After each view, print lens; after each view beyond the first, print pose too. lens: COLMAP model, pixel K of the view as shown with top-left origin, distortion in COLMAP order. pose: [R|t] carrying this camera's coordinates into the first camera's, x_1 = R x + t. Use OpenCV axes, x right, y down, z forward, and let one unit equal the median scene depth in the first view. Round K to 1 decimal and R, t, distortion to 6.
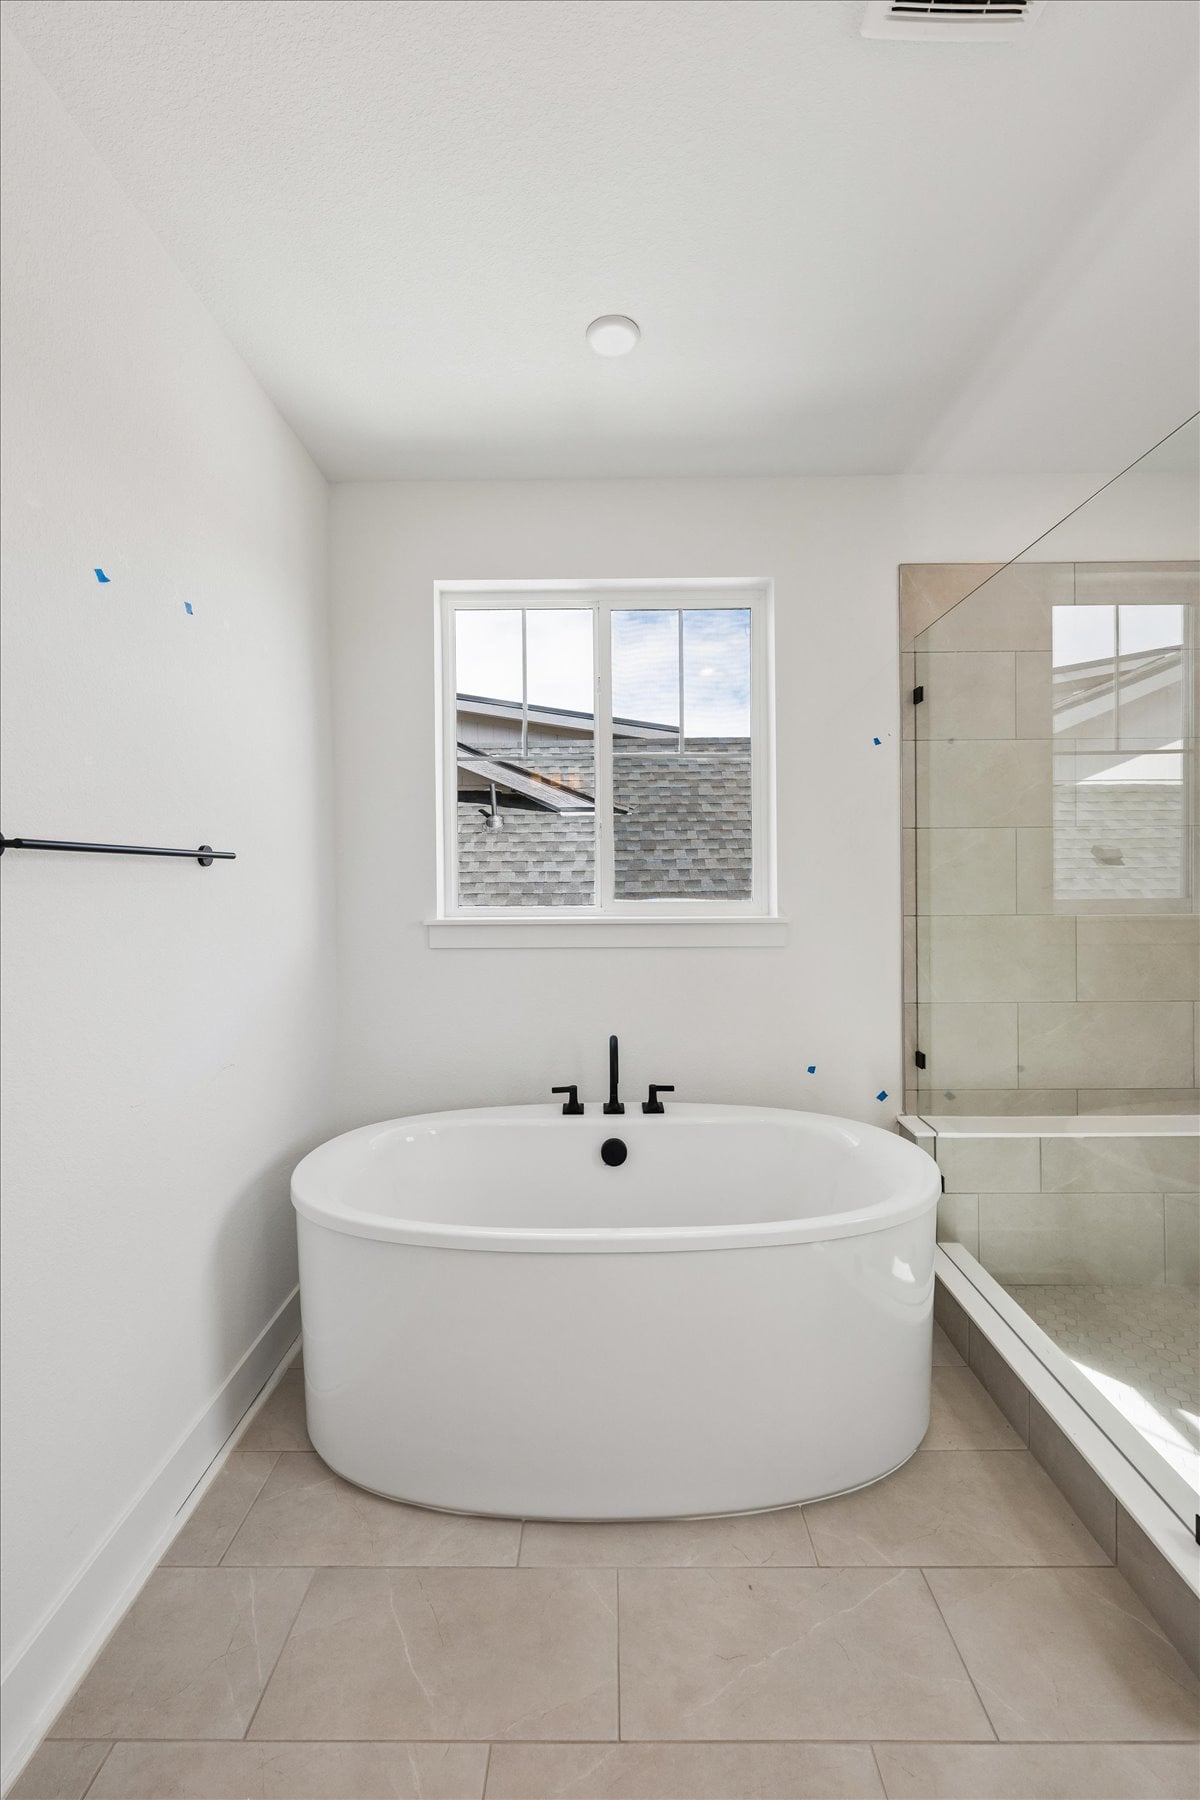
lens RADIAL K [[729.3, 0, 598.5], [0, 729.3, 885.5], [0, 0, 1]] dist [0.000559, -0.000474]
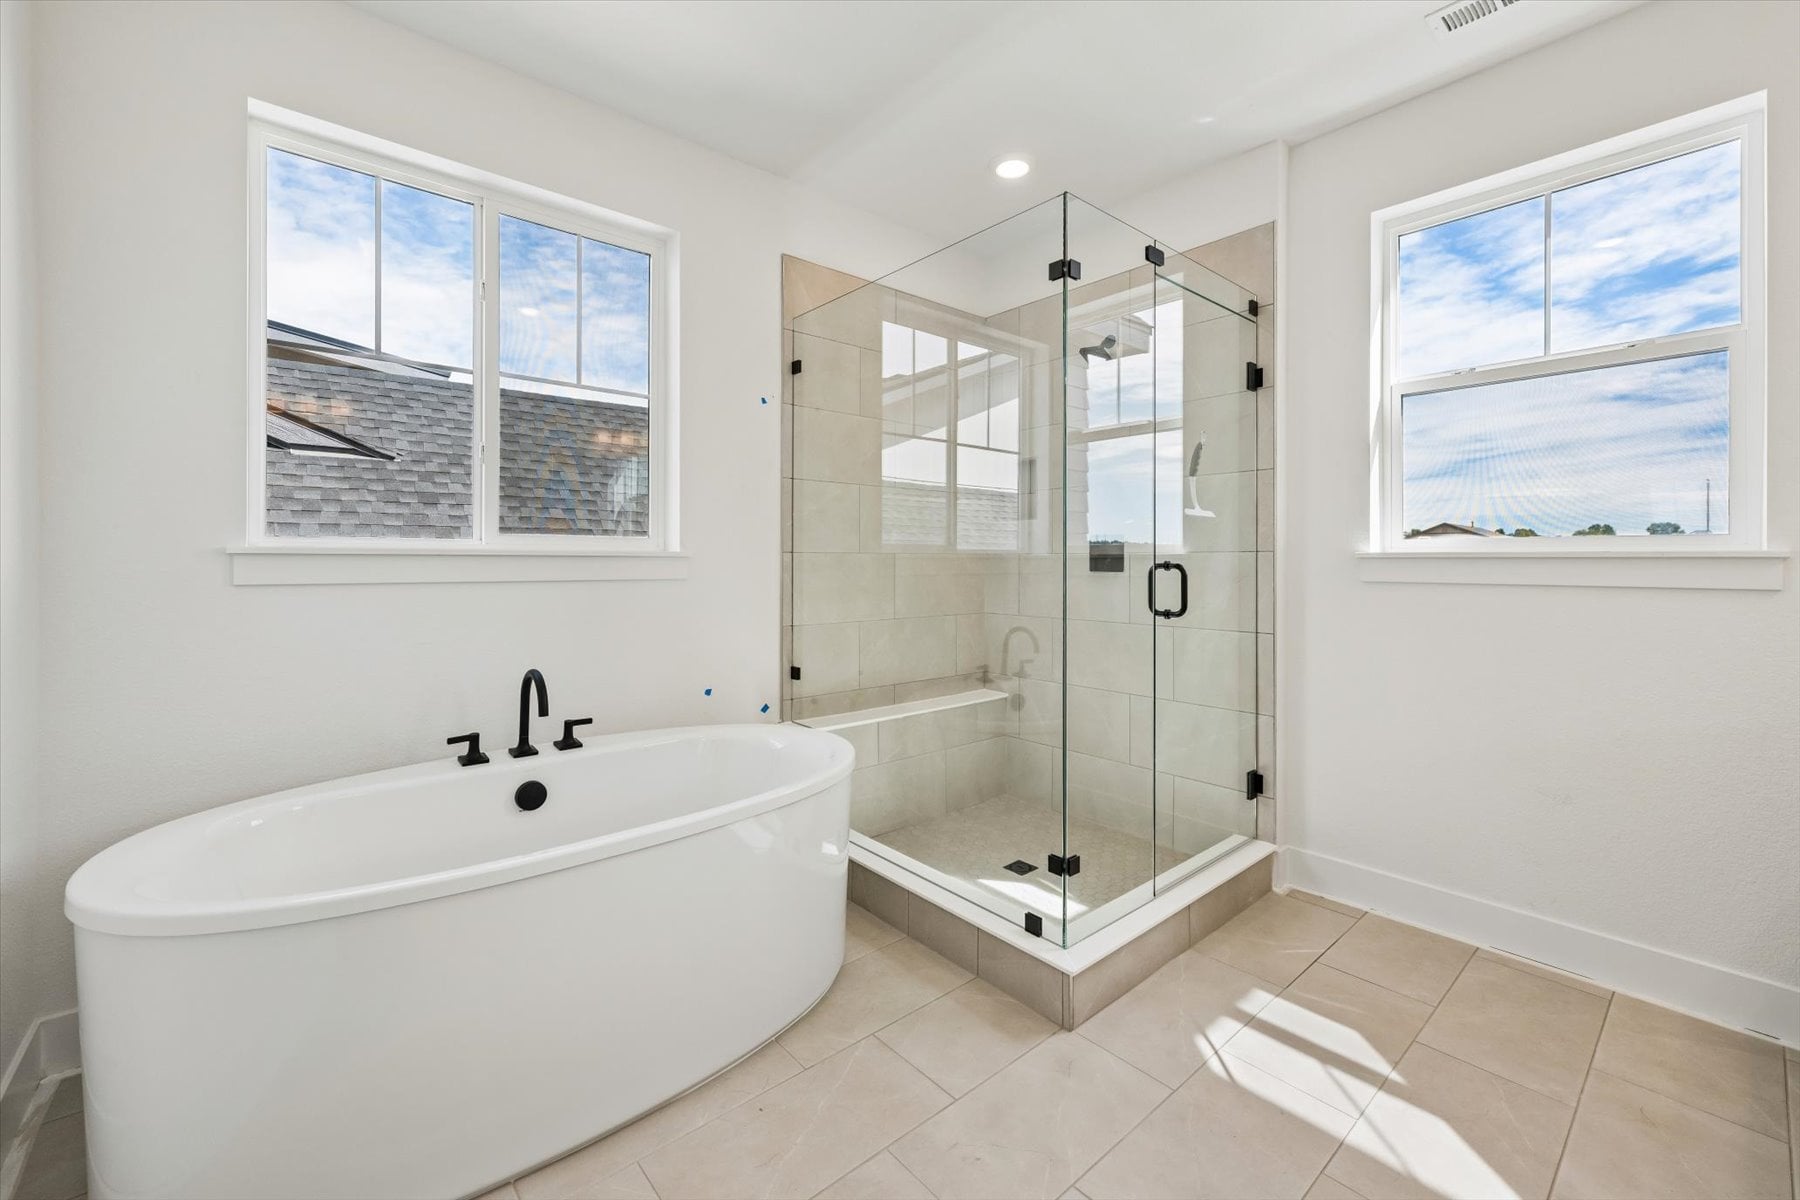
lens RADIAL K [[729.3, 0, 880.8], [0, 729.3, 555.7], [0, 0, 1]] dist [0.000559, -0.000474]
pose [[0.759225, 0.018503, 0.650565, -0.225233], [-0.006841, 0.999767, -0.020451, 0.070608], [-0.650792, 0.011076, 0.759175, 0.006848]]
